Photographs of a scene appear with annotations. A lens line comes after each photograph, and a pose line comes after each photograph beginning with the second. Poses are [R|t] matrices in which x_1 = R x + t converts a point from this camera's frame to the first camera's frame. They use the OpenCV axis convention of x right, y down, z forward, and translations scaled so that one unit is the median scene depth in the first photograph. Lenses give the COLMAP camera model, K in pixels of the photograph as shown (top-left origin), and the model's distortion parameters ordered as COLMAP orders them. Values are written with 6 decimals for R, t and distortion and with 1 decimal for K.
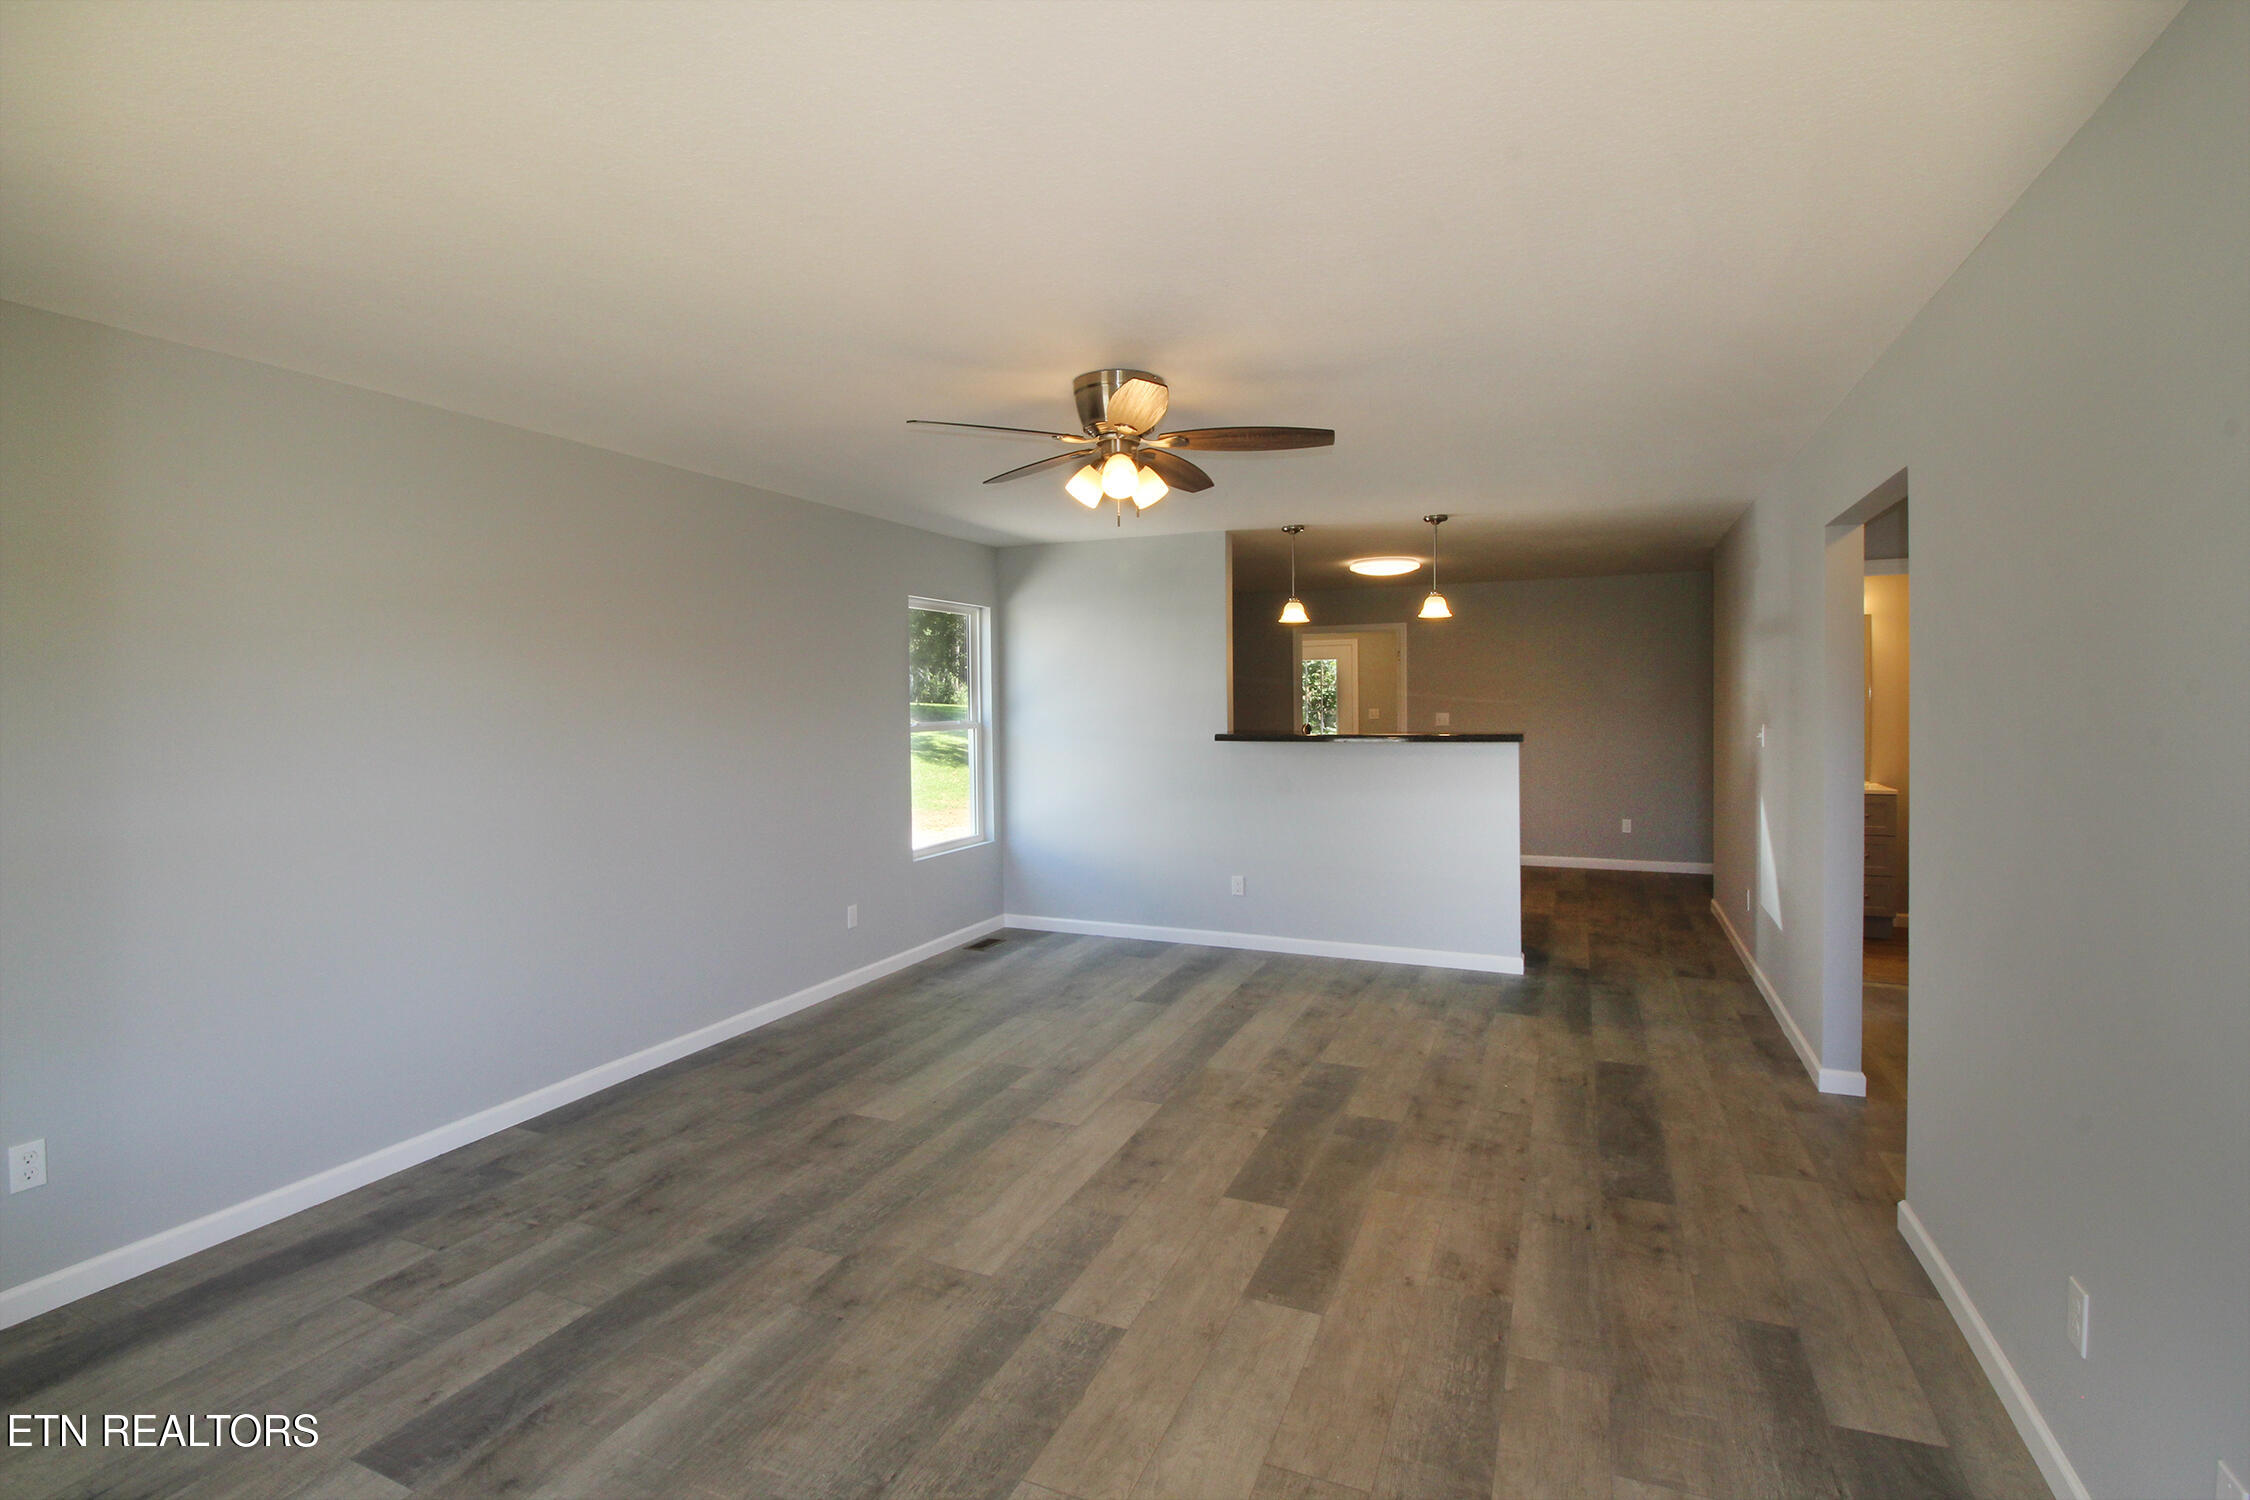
lens RADIAL K [[1048.6, 0, 1117.2], [0, 1048.6, 705.4], [0, 0, 1]] dist [-0.024464, -0.000456]
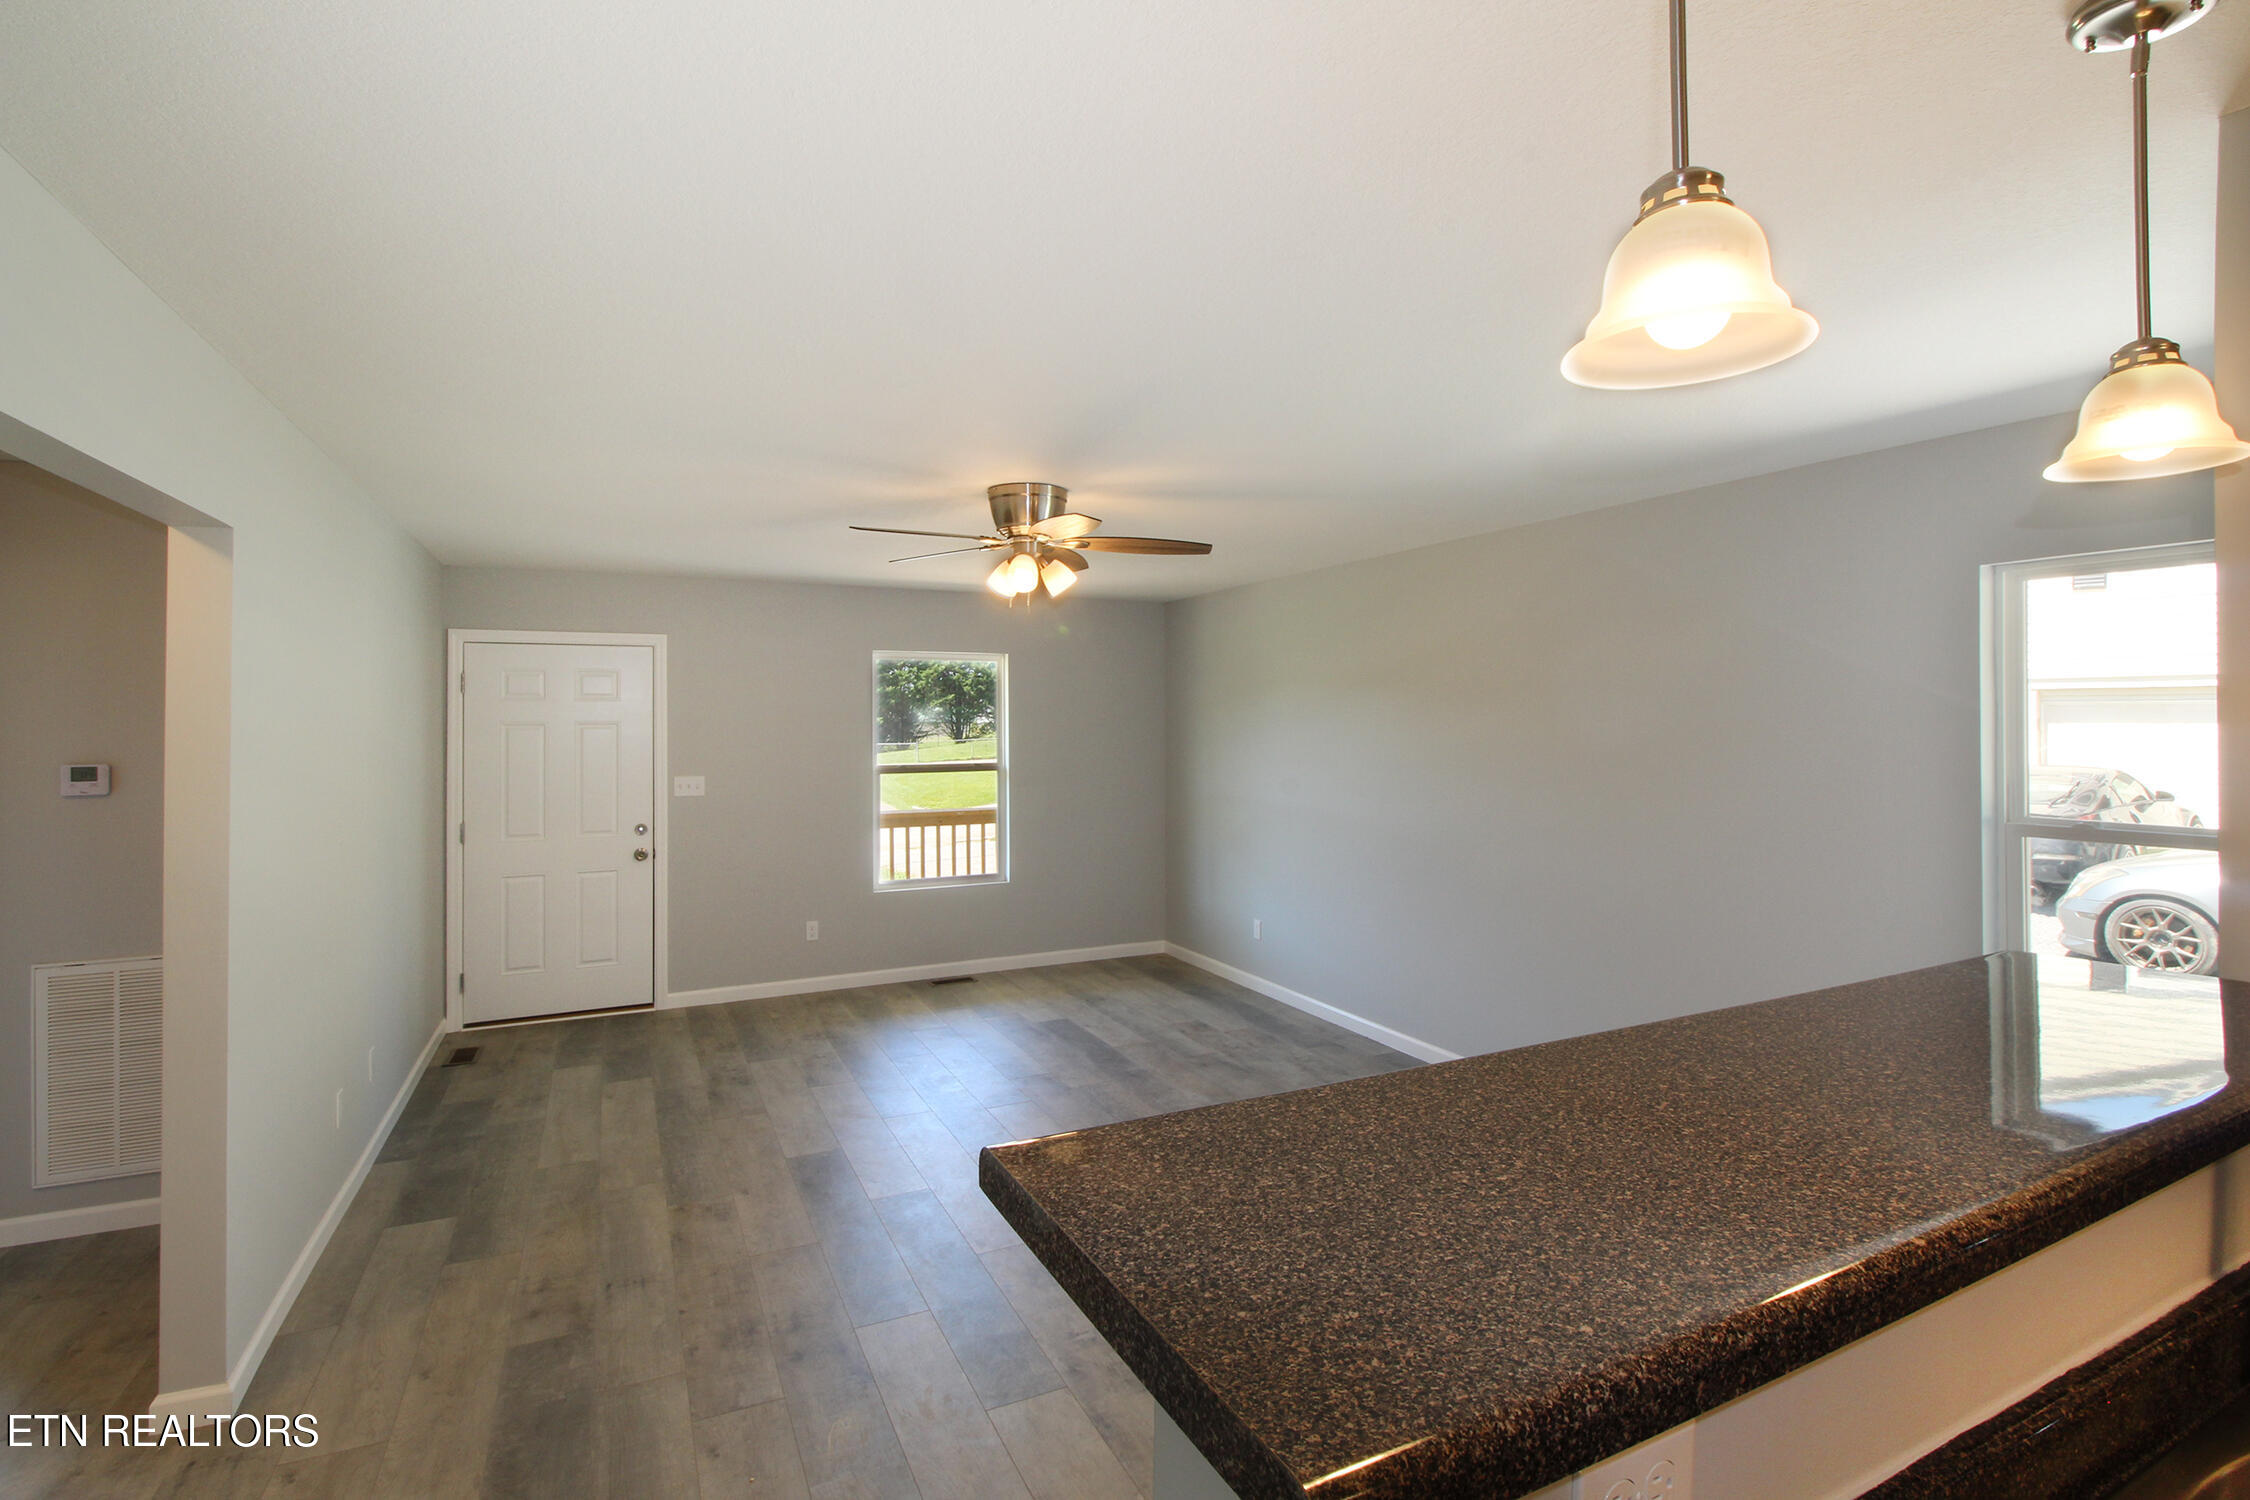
lens RADIAL K [[1048.6, 0, 1117.2], [0, 1048.6, 705.4], [0, 0, 1]] dist [-0.024464, -0.000456]
pose [[-0.652214, 0.001246, -0.758034, 0.916978], [0.002688, 0.999996, -0.000669, -0.068976], [0.758030, -0.002474, -0.652215, 2.085547]]
